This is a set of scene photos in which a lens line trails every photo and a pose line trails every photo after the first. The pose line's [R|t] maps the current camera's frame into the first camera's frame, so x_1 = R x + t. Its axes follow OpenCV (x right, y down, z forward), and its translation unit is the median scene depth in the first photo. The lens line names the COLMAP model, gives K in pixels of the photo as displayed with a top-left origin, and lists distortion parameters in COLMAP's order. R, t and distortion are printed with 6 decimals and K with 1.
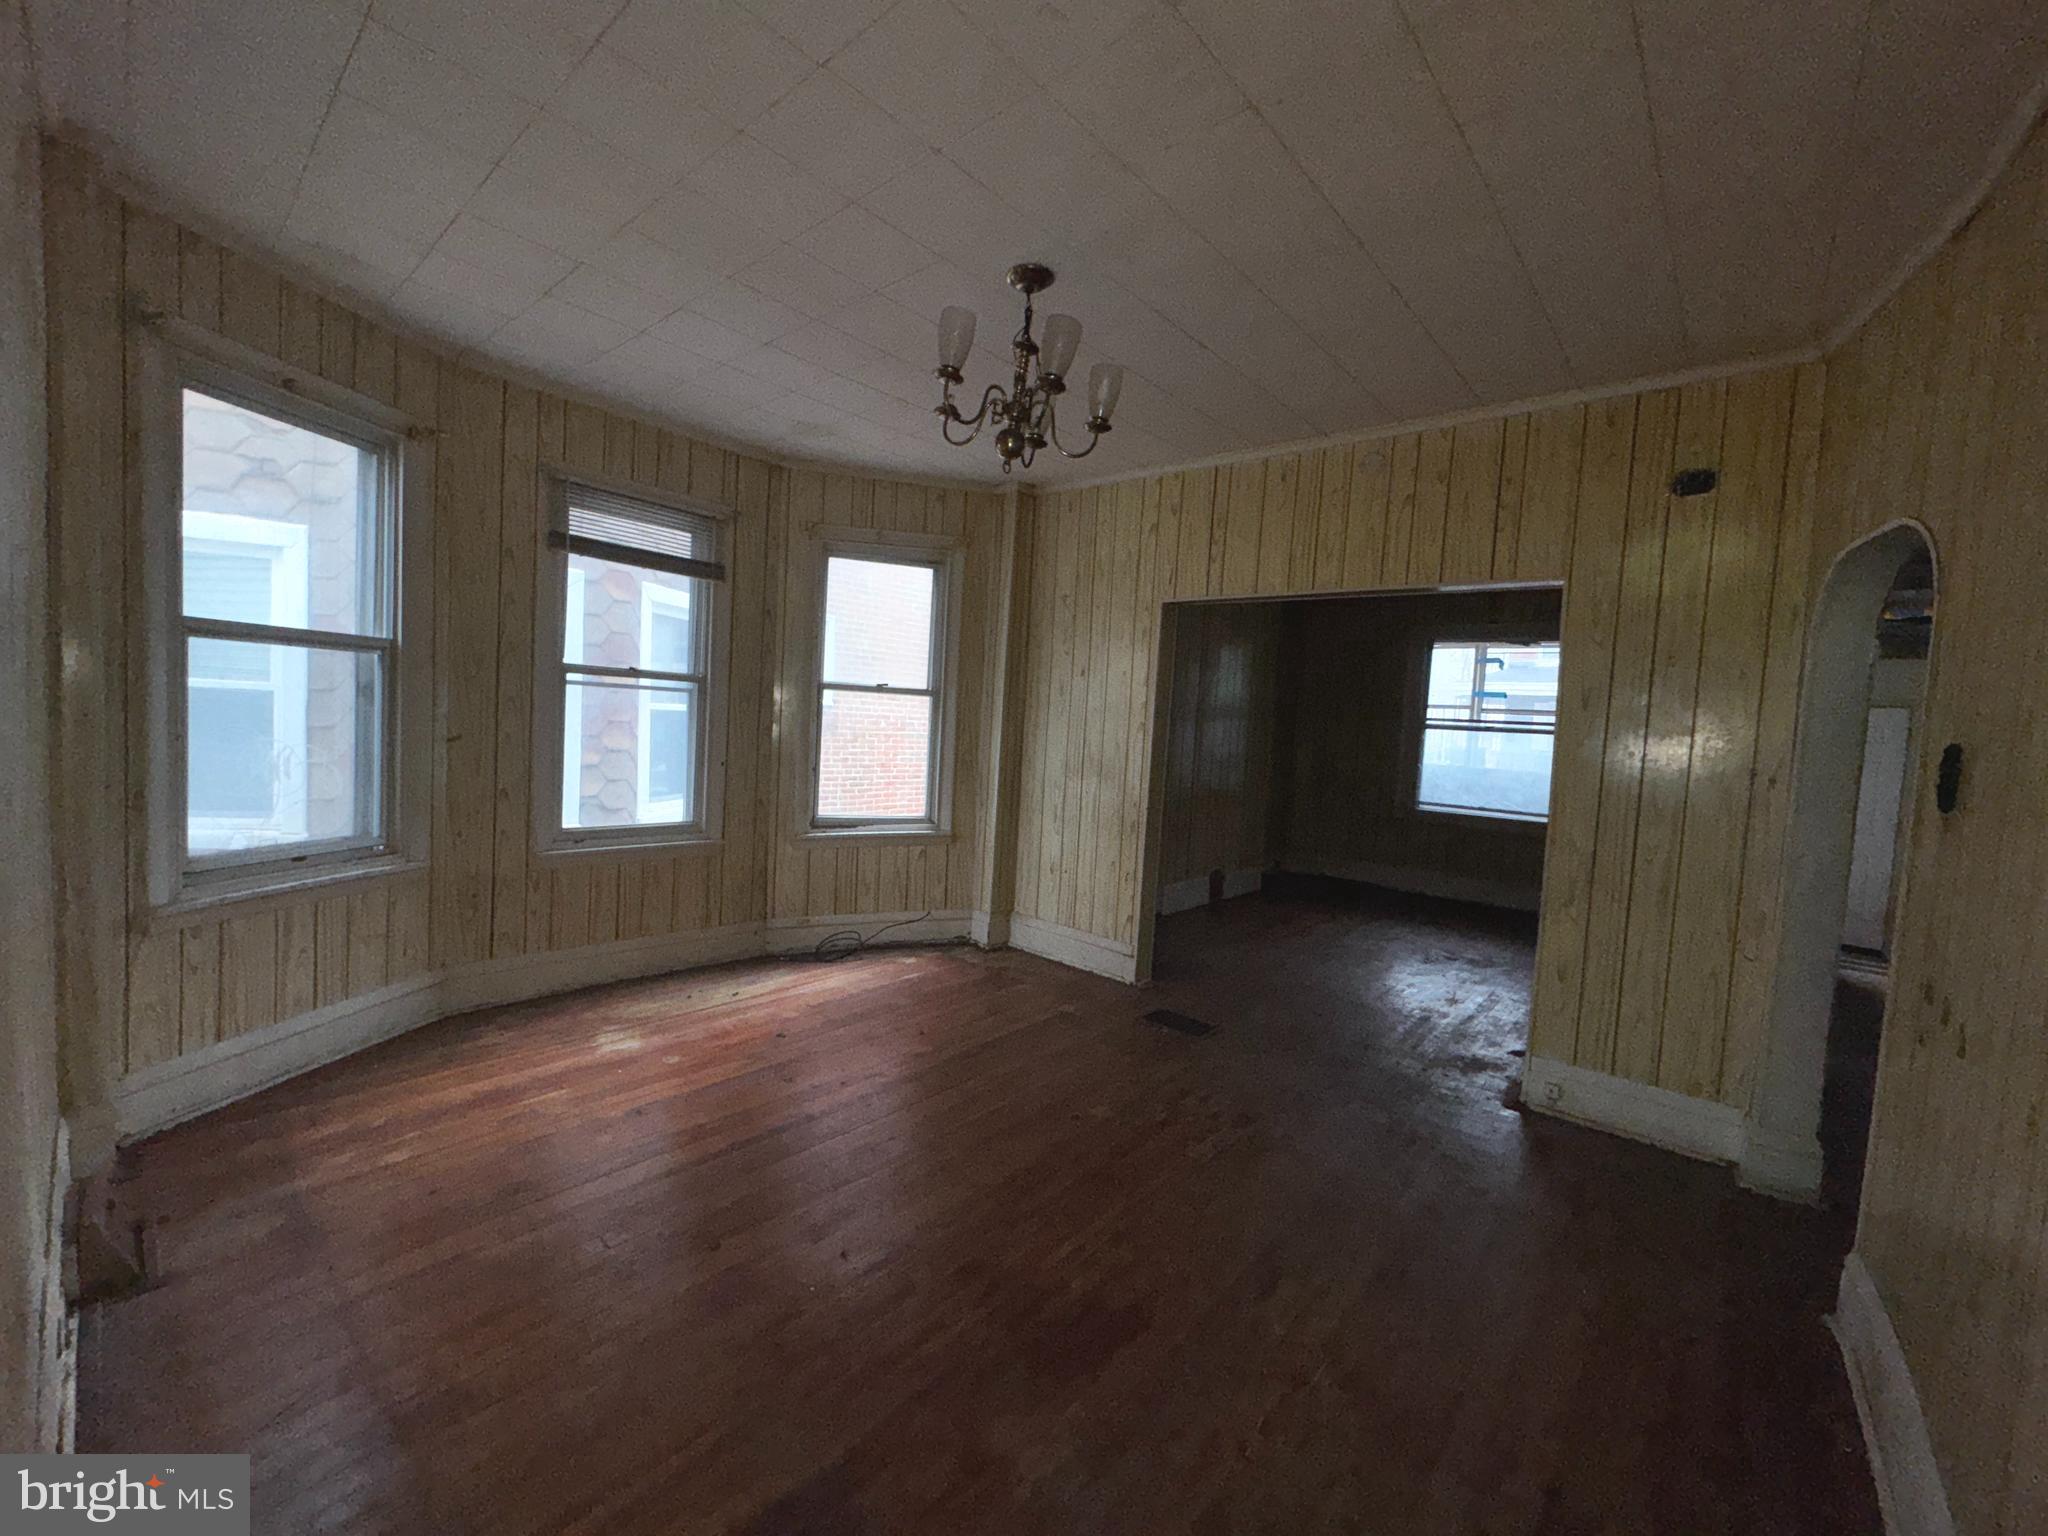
lens RADIAL K [[814.6, 0, 1027.4], [0, 814.6, 758.2], [0, 0, 1]] dist [-0.003809, -0.000362]
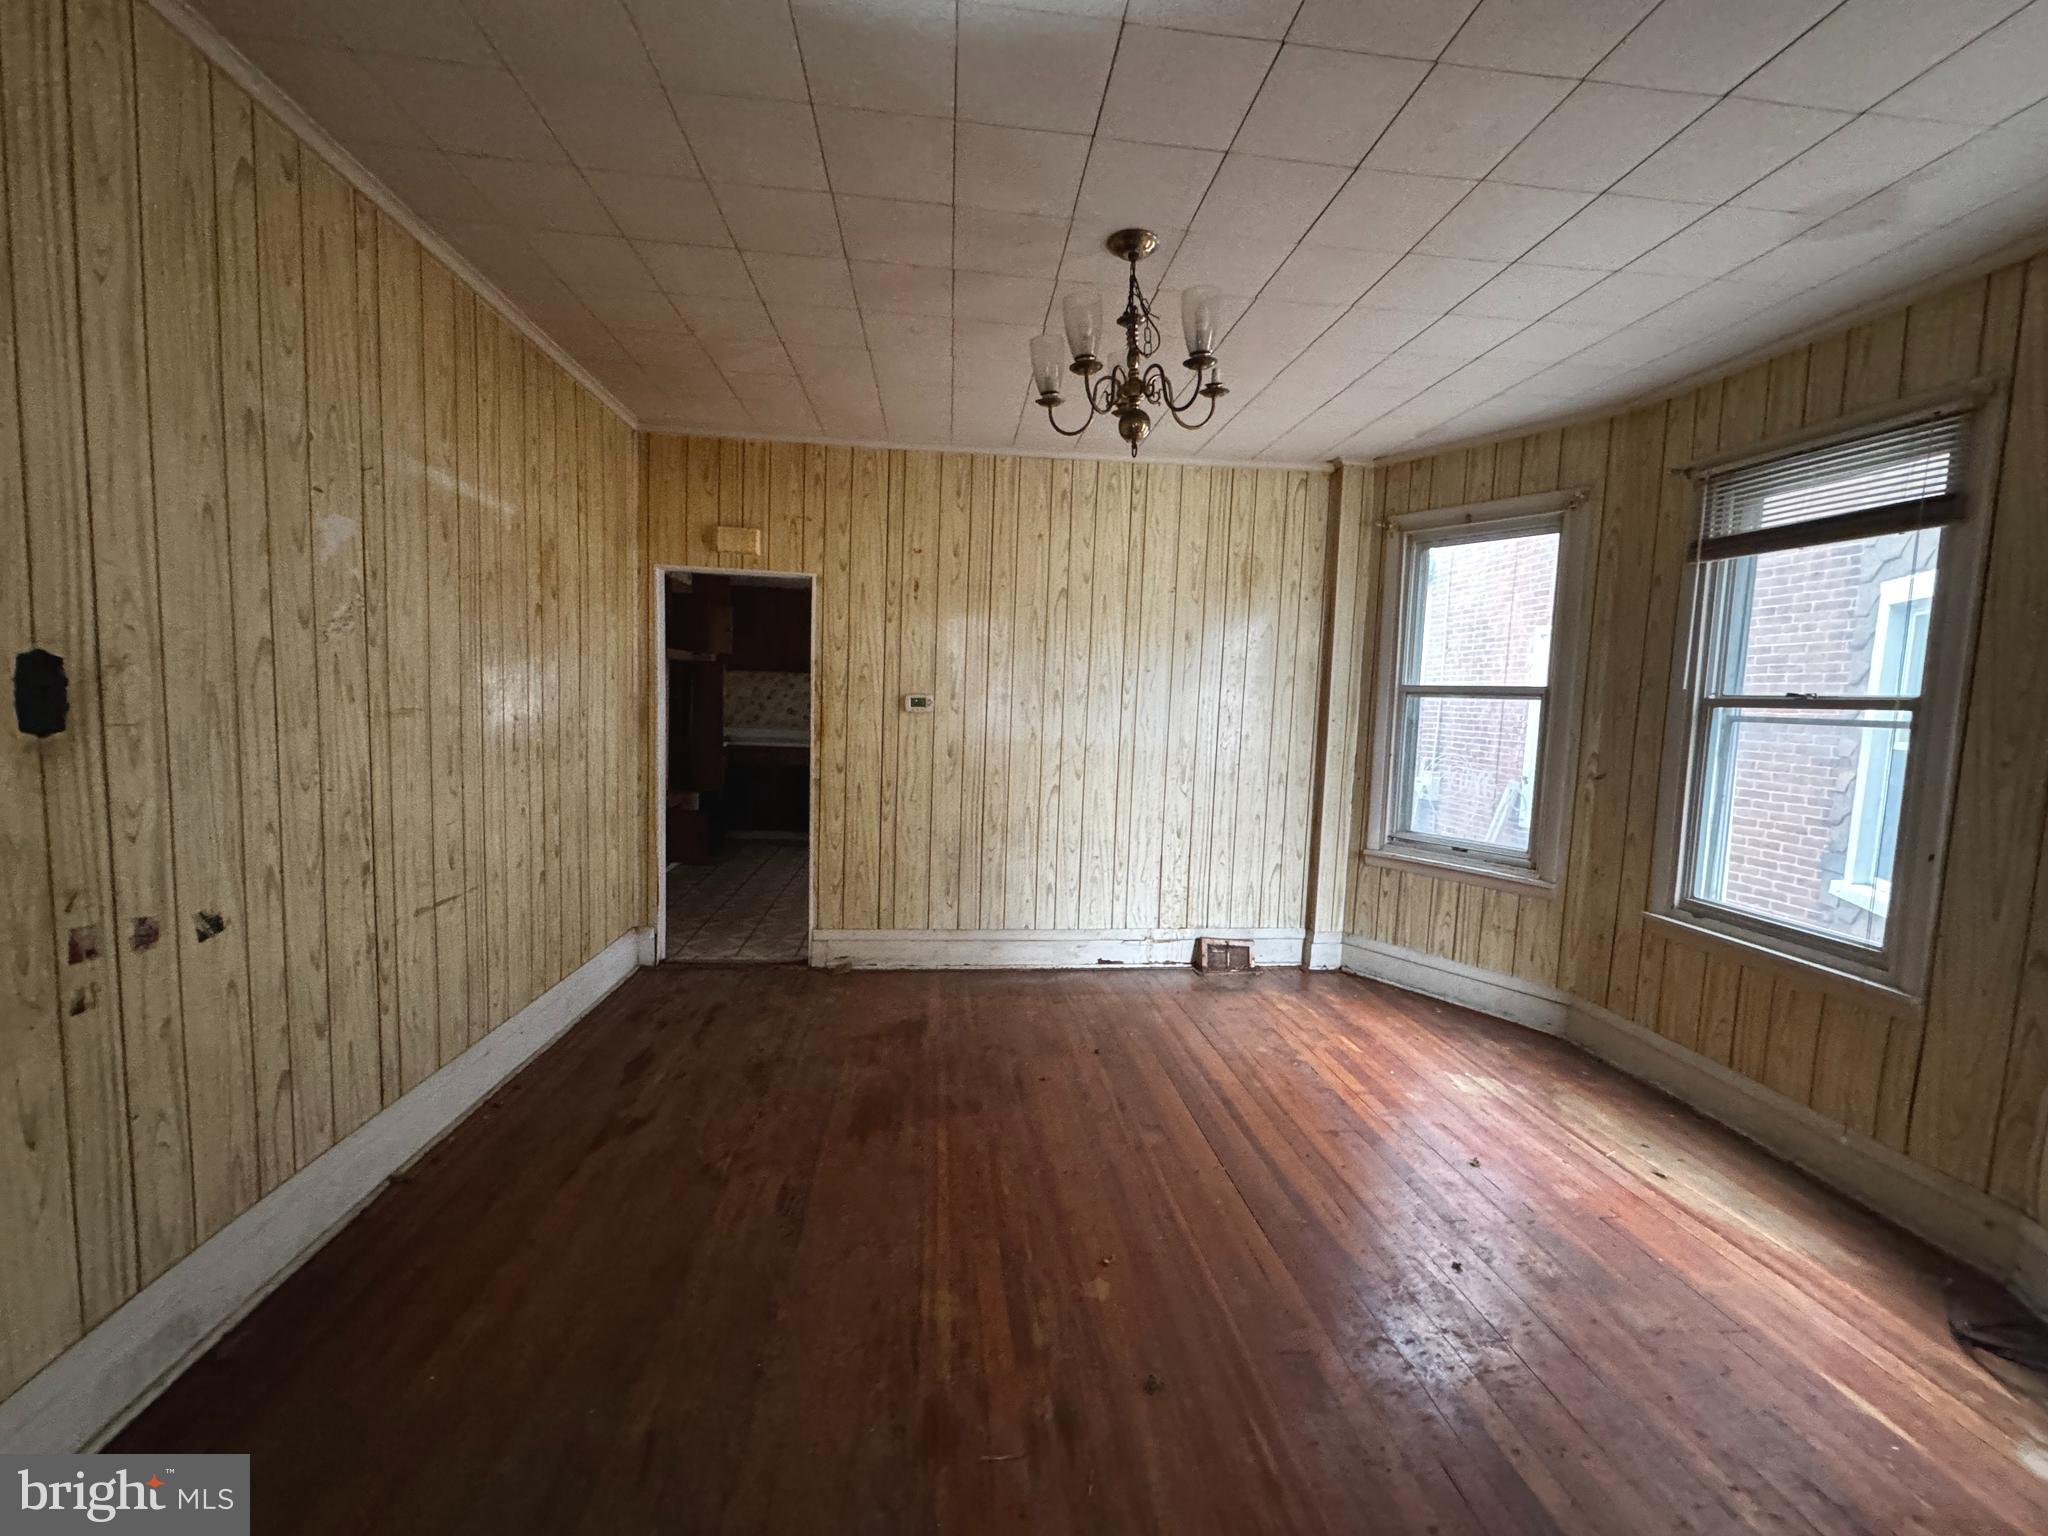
lens RADIAL K [[814.6, 0, 1012.4], [0, 814.6, 768.7], [0, 0, 1]] dist [-0.003809, -0.000362]
pose [[-0.690539, -0.020579, -0.723002, 0.561202], [-0.111085, 0.990753, 0.077897, -0.032846], [0.714714, 0.134105, -0.686440, 1.197467]]
